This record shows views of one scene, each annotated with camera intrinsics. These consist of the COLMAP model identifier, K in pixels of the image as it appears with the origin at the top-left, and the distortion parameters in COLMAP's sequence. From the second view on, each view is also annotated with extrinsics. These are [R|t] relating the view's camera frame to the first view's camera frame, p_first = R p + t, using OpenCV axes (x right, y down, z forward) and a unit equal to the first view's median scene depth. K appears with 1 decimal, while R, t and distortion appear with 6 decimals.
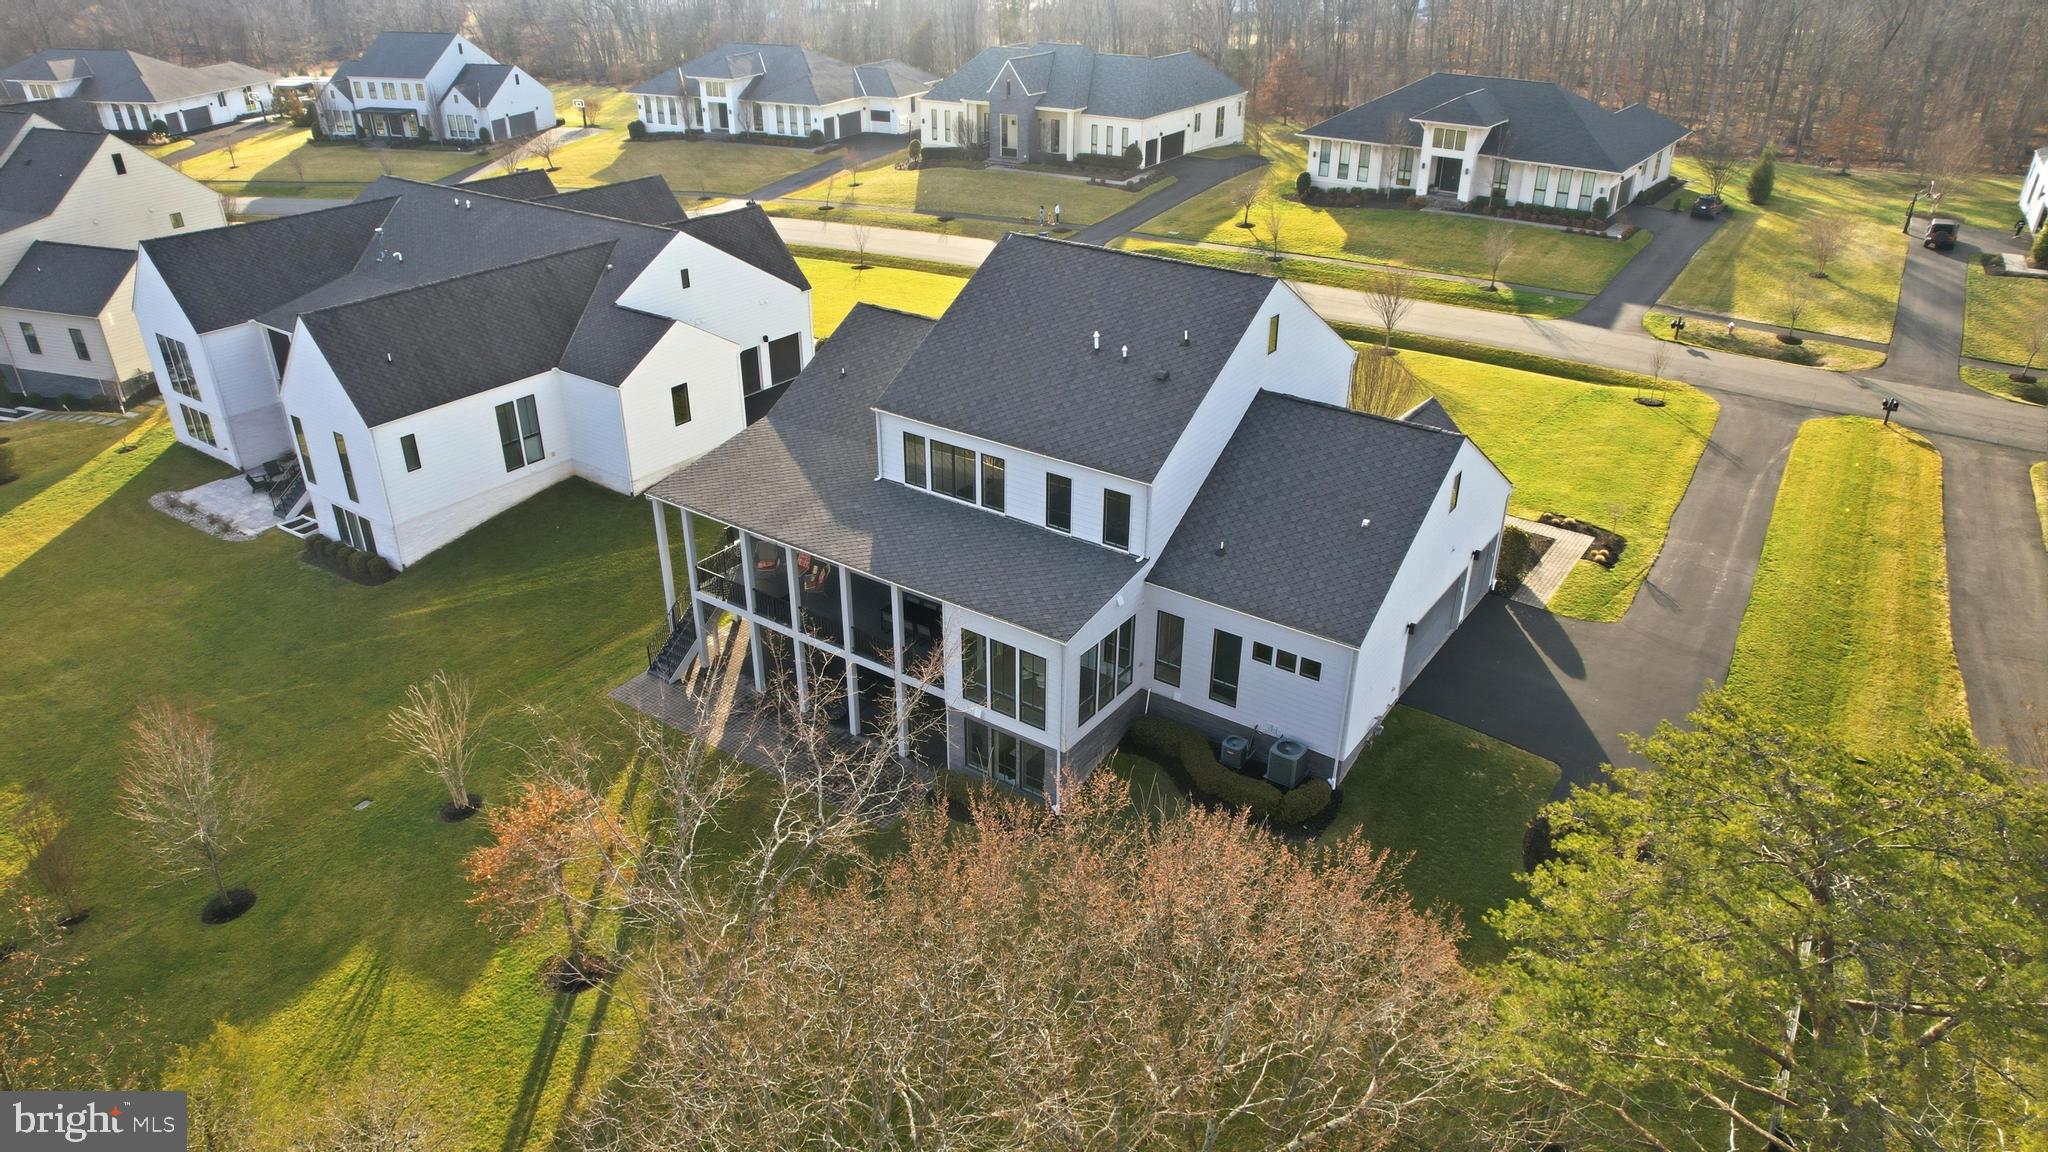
lens RADIAL K [[1313.3, 0, 1024.0], [0, 1313.3, 576.0], [0, 0, 1]] dist [-0.039661, 0.002670]
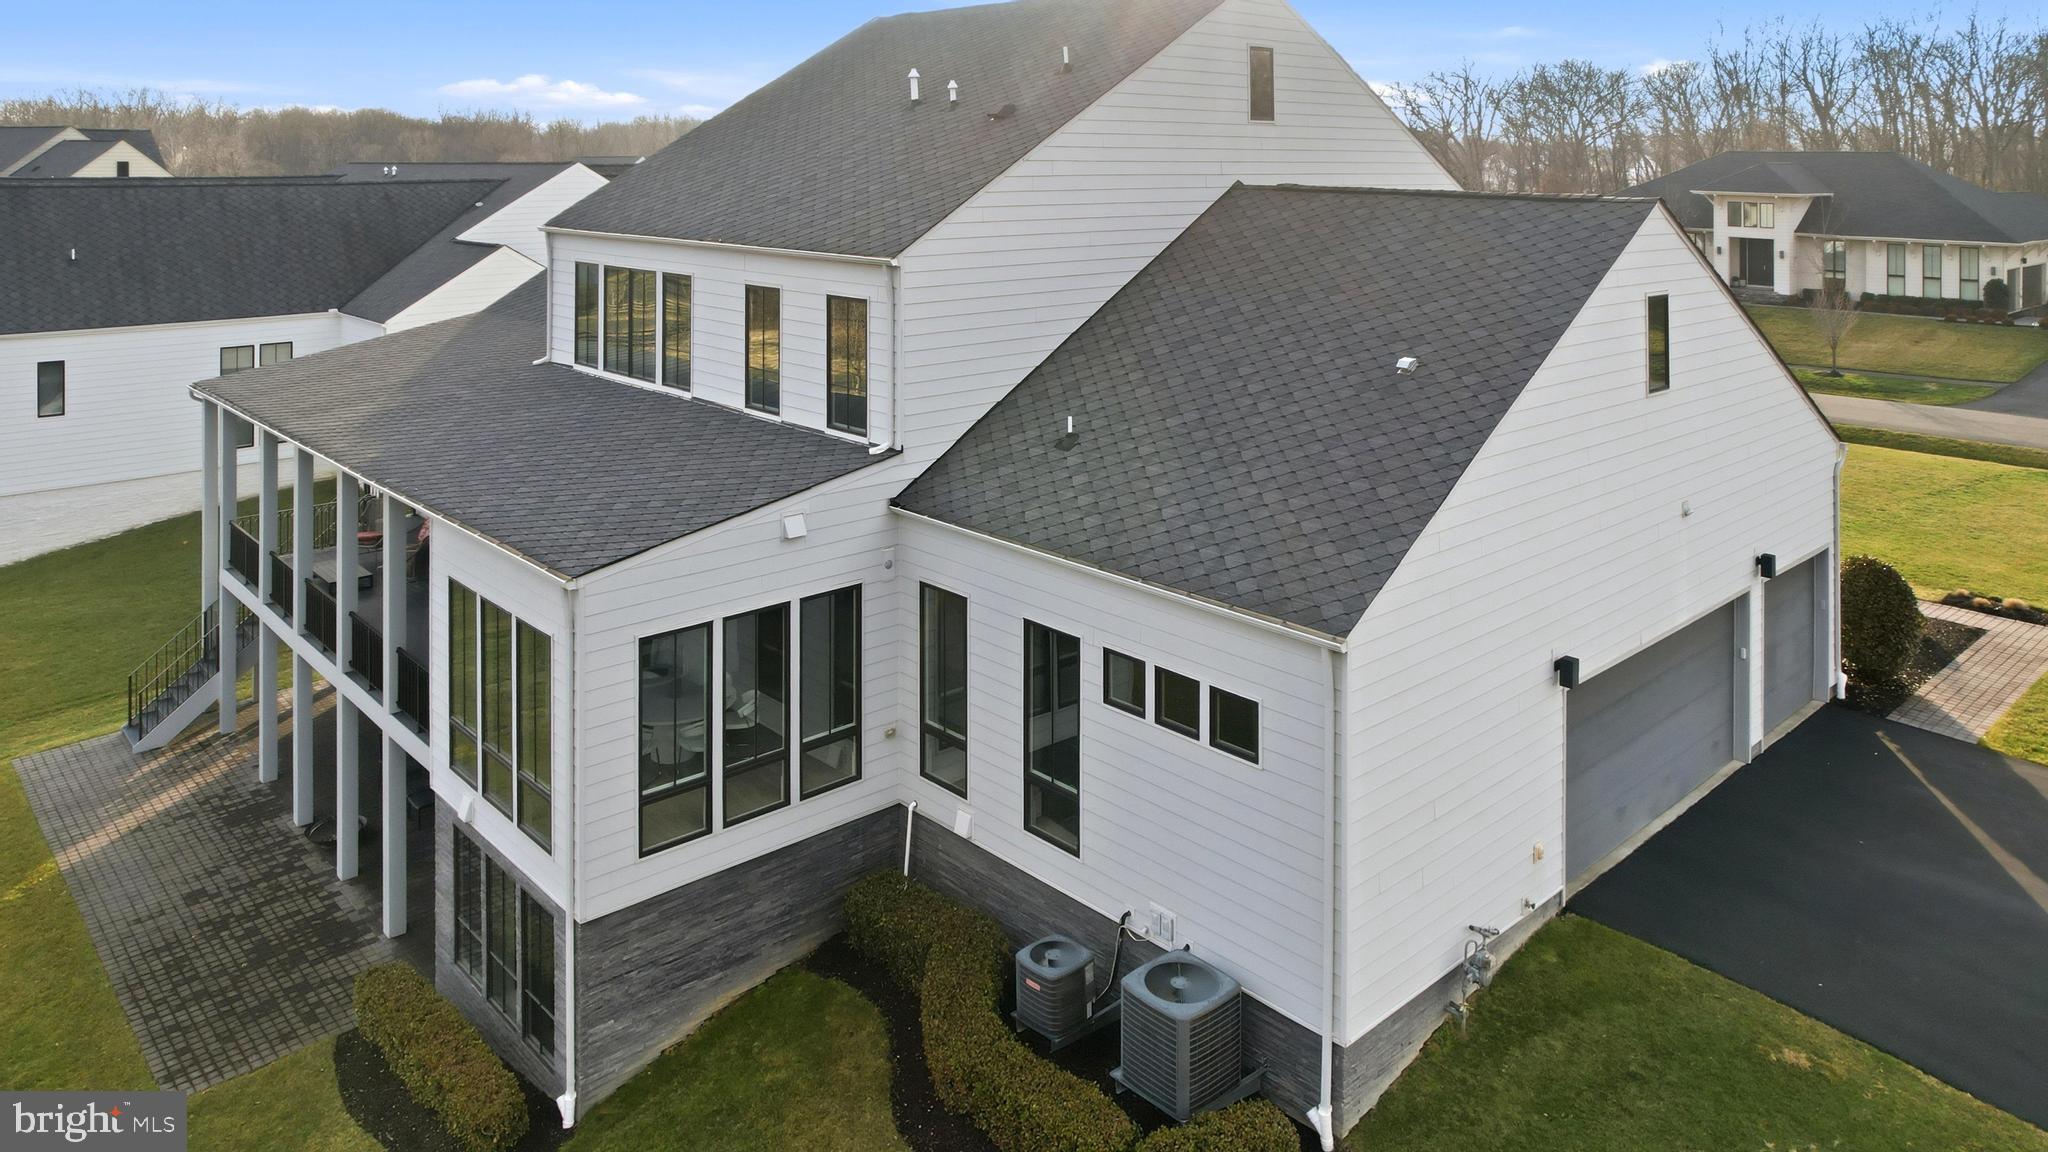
lens RADIAL K [[1415.5, 0, 1028.0], [0, 1415.5, 158.5], [0, 0, 1]] dist [-0.001909, -0.000332]
pose [[0.979577, 0.000810, -0.201069, 0.211652], [-0.092848, 0.888815, -0.448761, 0.098449], [0.178350, 0.458265, 0.870738, 0.515582]]
